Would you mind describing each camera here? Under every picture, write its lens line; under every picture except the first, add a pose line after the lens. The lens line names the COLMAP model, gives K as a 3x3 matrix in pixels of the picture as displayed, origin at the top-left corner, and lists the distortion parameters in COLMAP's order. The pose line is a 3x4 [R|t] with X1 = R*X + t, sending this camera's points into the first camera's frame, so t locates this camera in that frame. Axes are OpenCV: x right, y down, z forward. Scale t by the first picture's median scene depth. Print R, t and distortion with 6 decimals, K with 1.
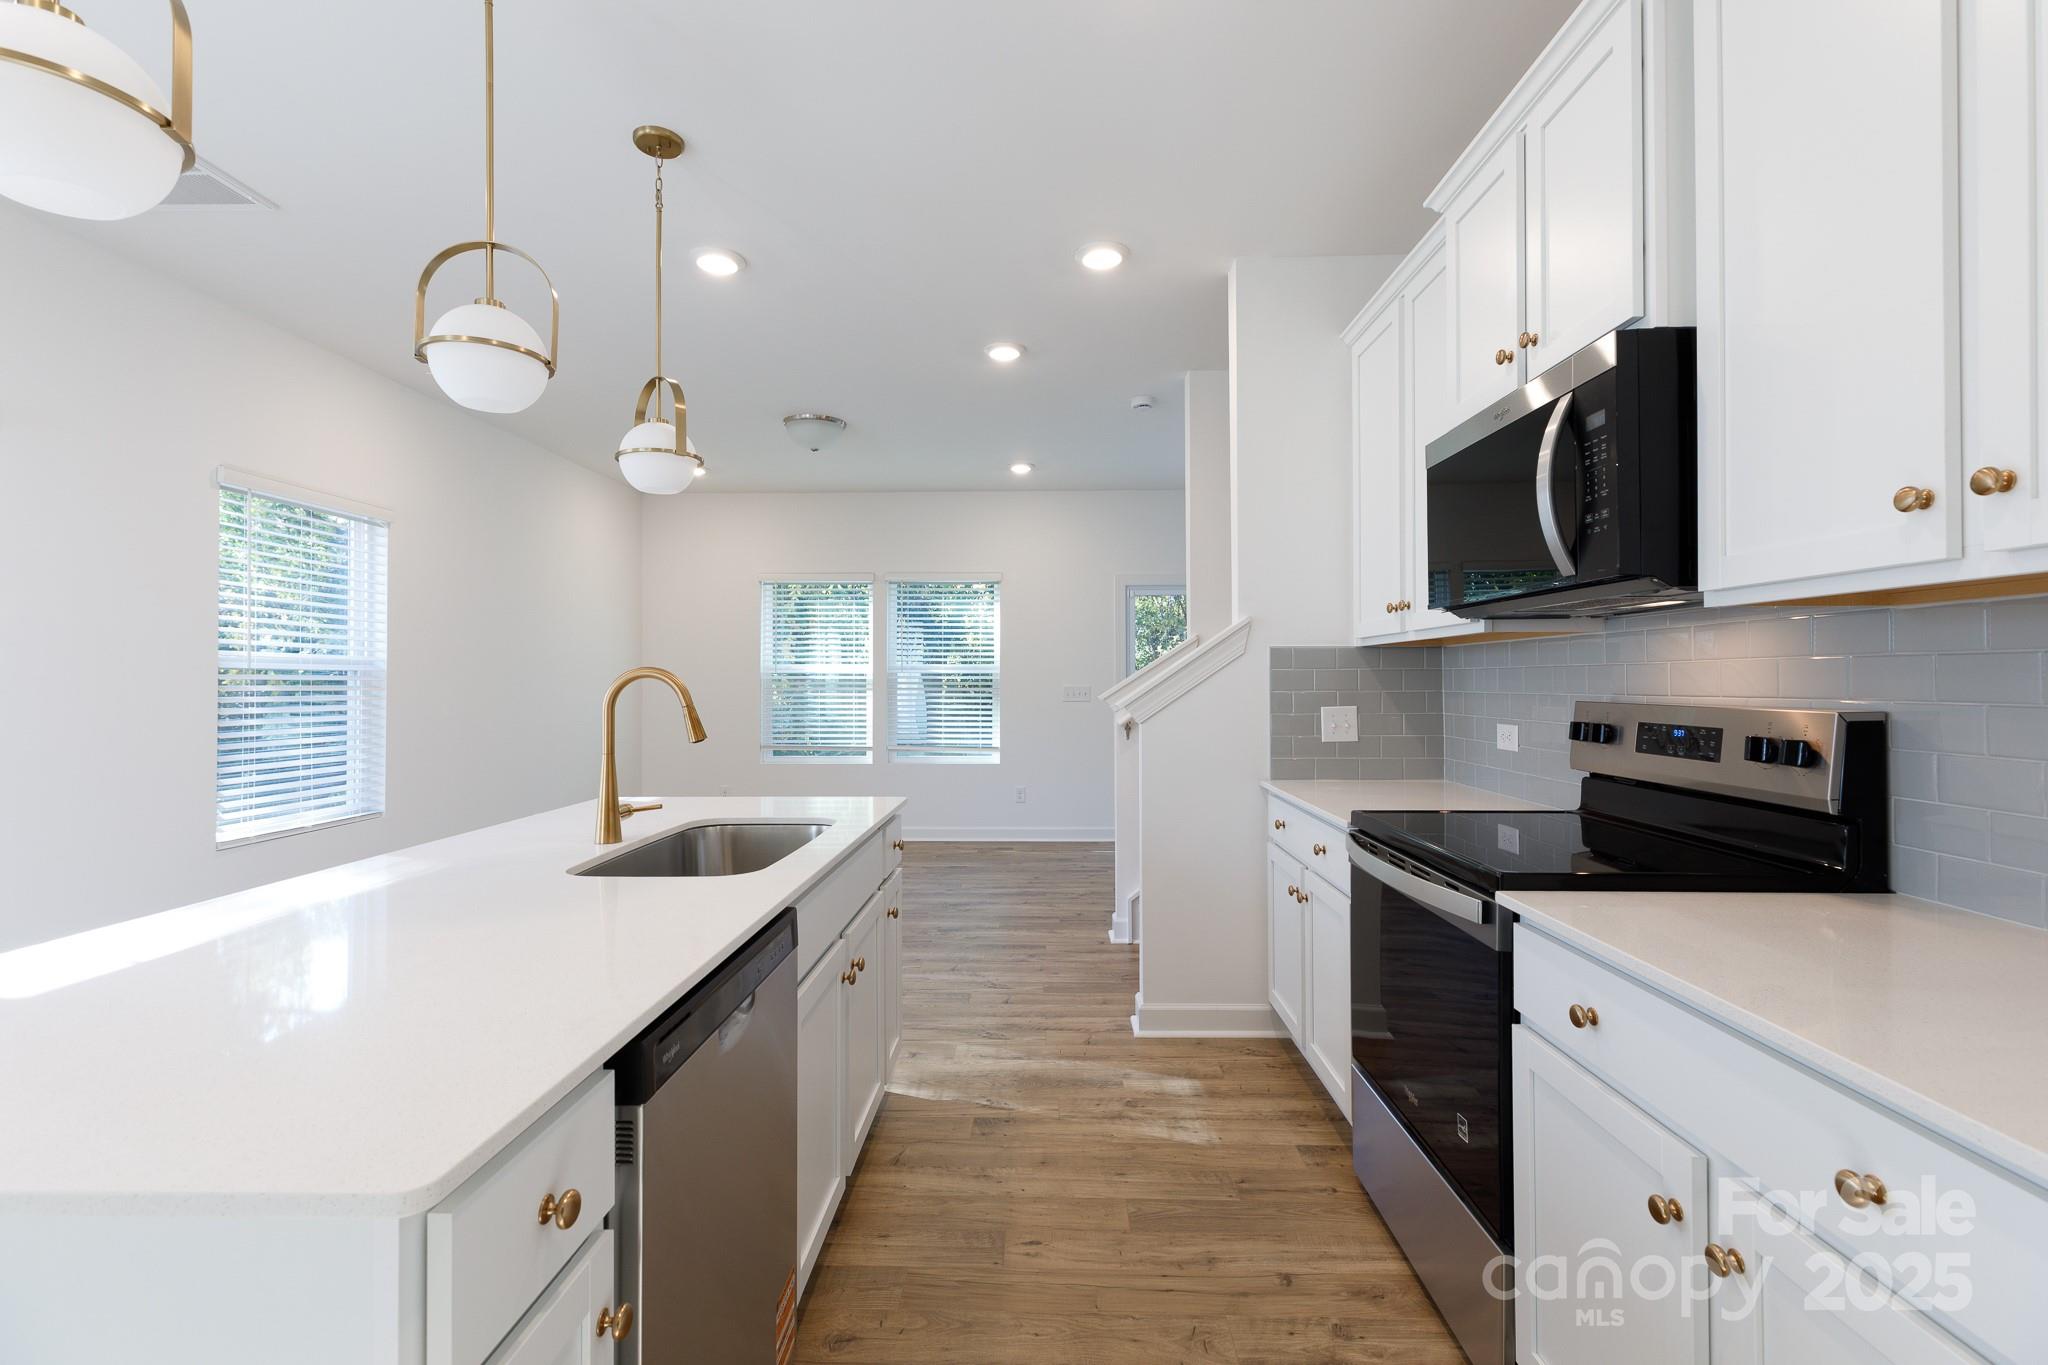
lens RADIAL K [[923.8, 0, 1015.7], [0, 923.8, 686.4], [0, 0, 1]] dist [0.022557, -0.000516]
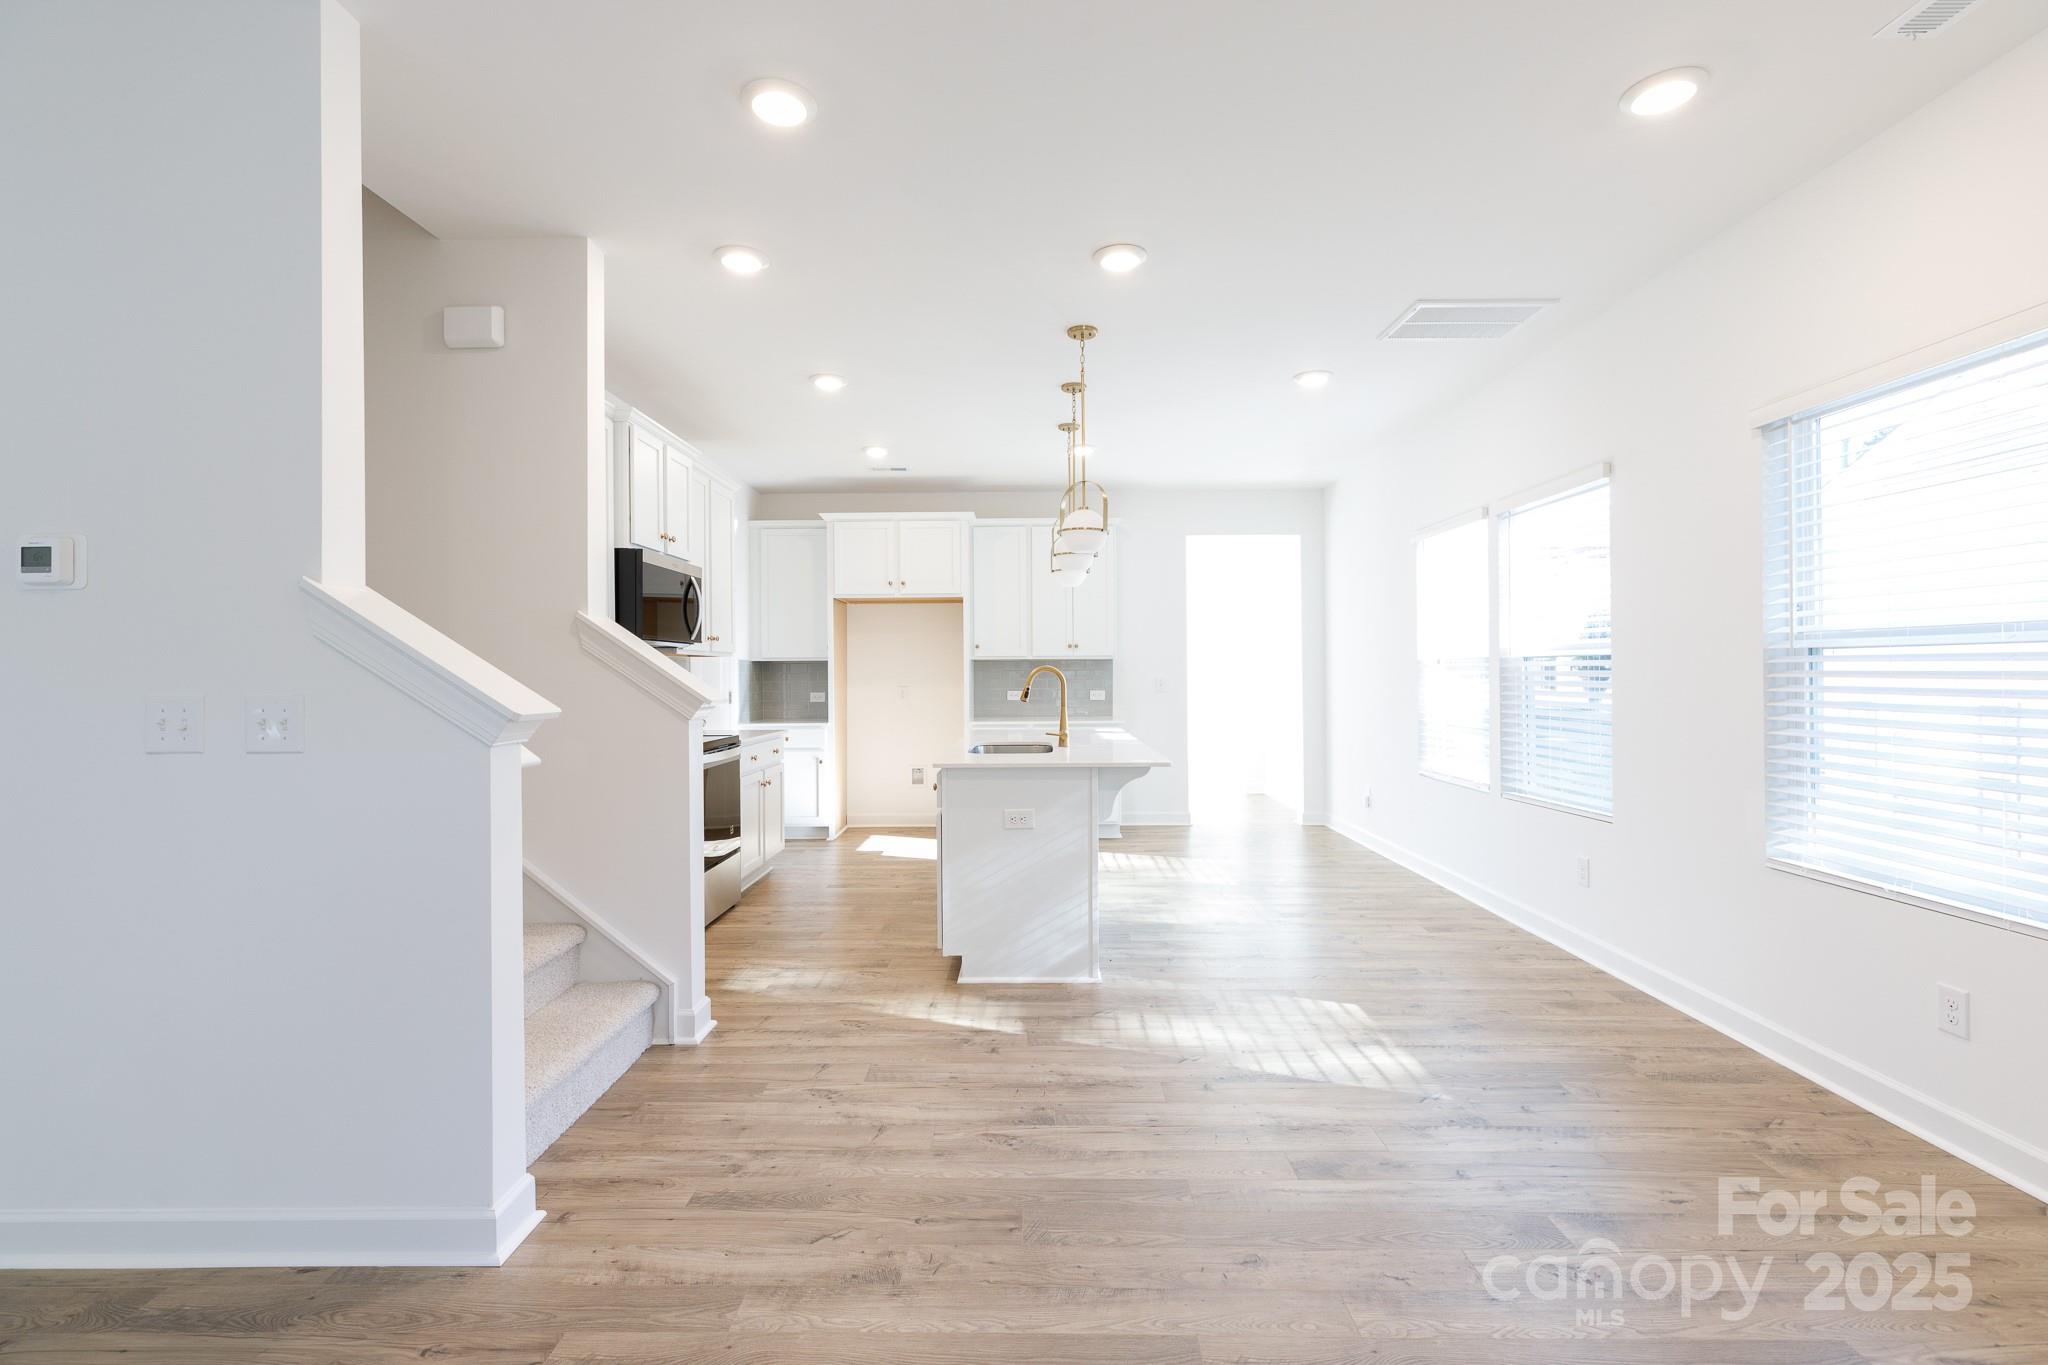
lens RADIAL K [[923.8, 0, 1029.3], [0, 923.8, 681.6], [0, 0, 1]] dist [0.022557, -0.000516]
pose [[-0.999496, 0.010635, -0.029909, -0.177643], [0.010197, 0.999839, 0.014750, -0.011188], [0.030061, 0.014438, -0.999444, 1.894519]]
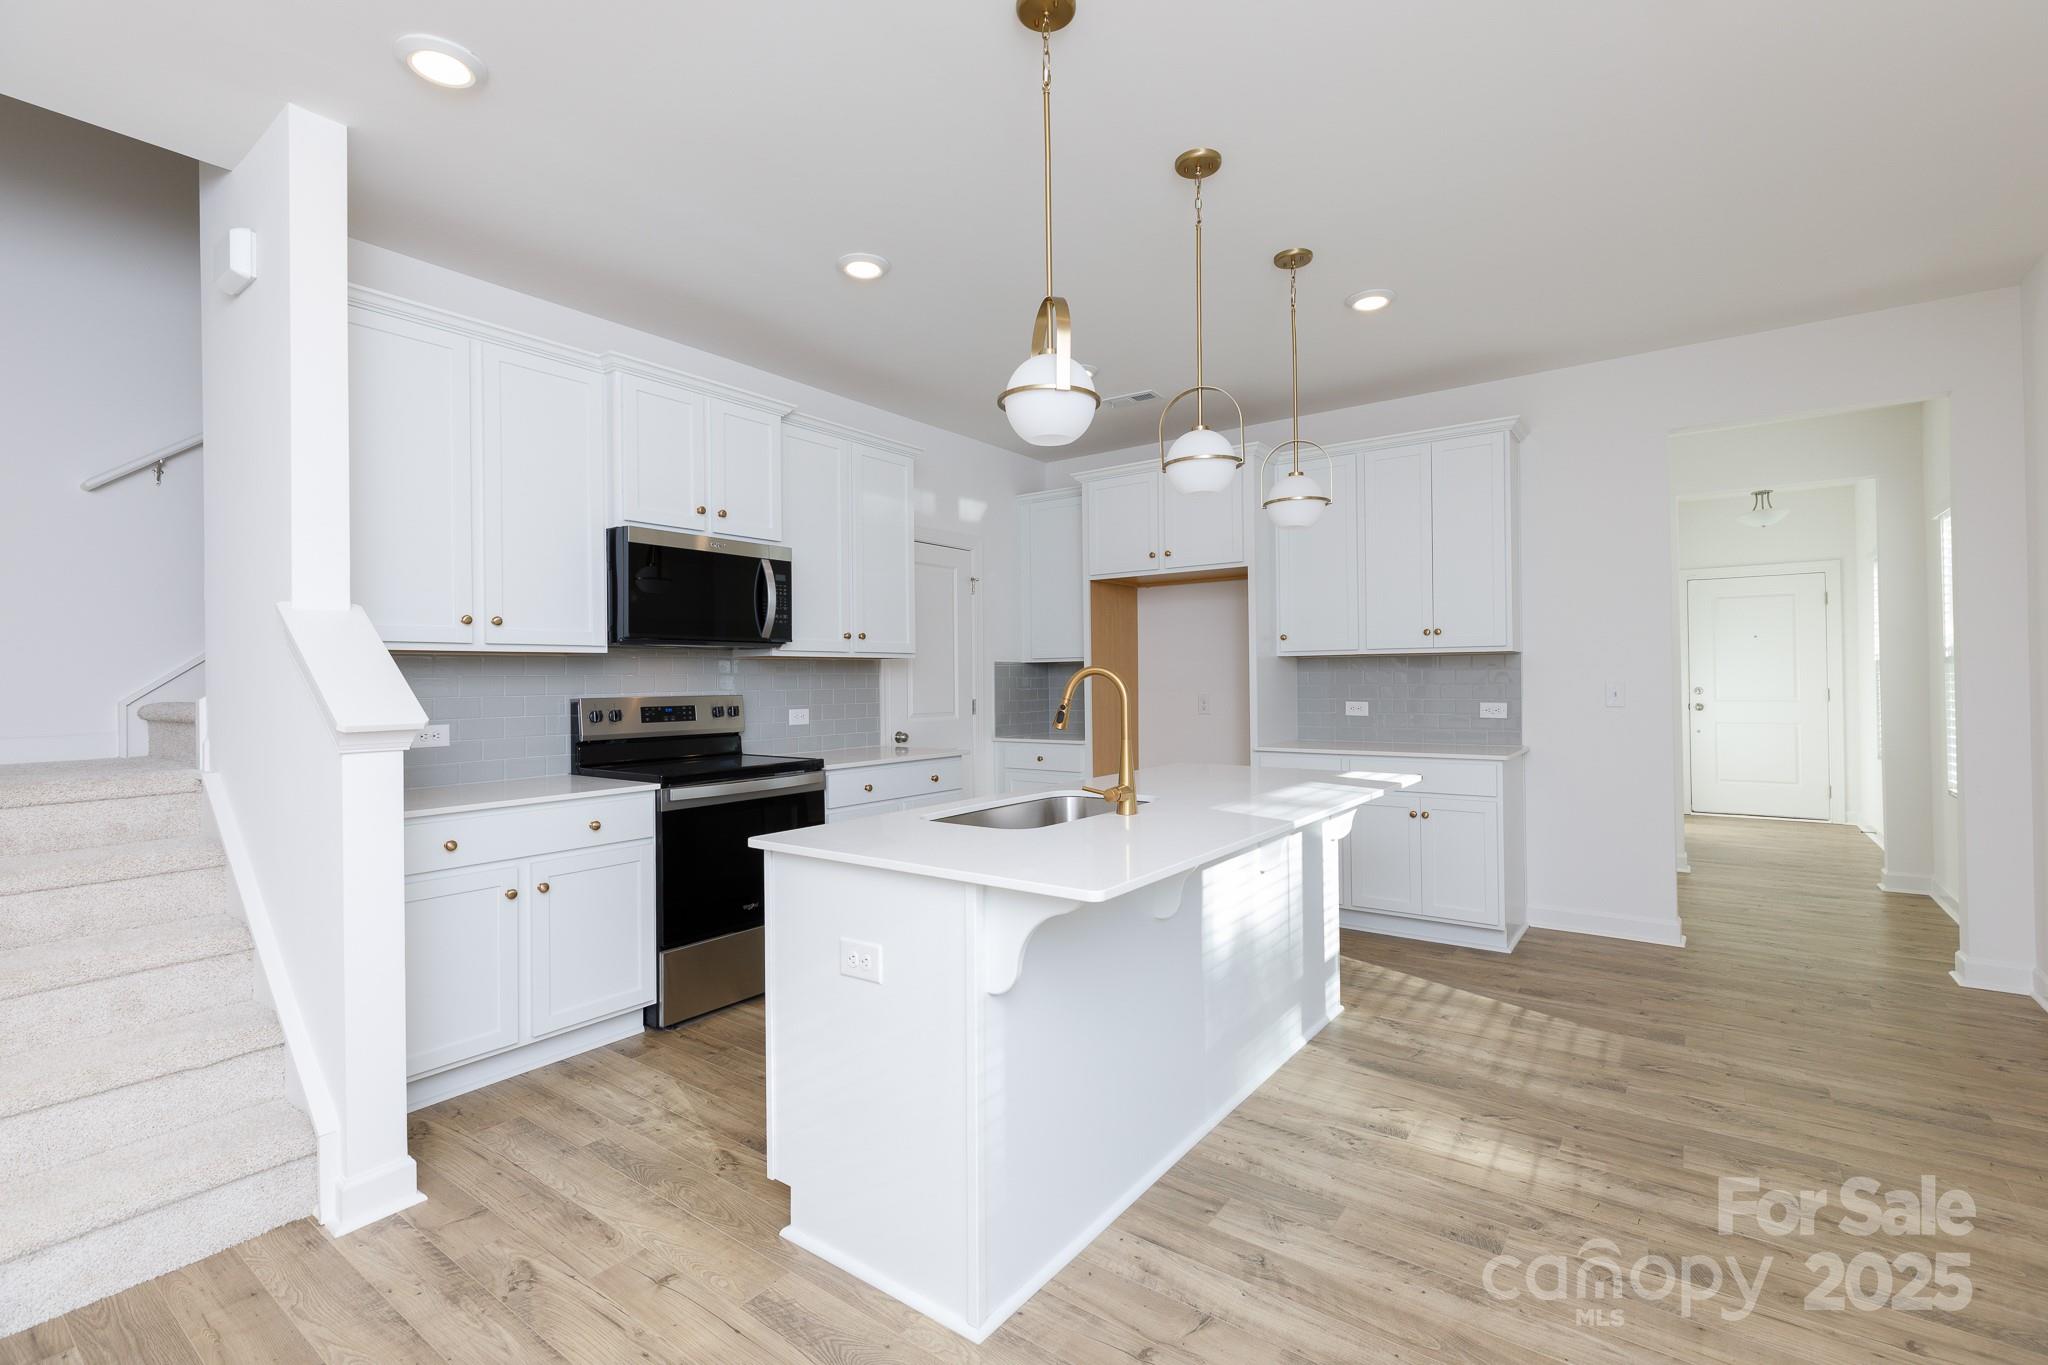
lens RADIAL K [[923.8, 0, 1013.3], [0, 923.8, 667.7], [0, 0, 1]] dist [0.022557, -0.000516]
pose [[-0.819139, 0.021390, 0.573197, -0.598372], [0.017658, 0.999771, -0.012073, -0.002899], [-0.573324, 0.000232, -0.819329, 1.232267]]
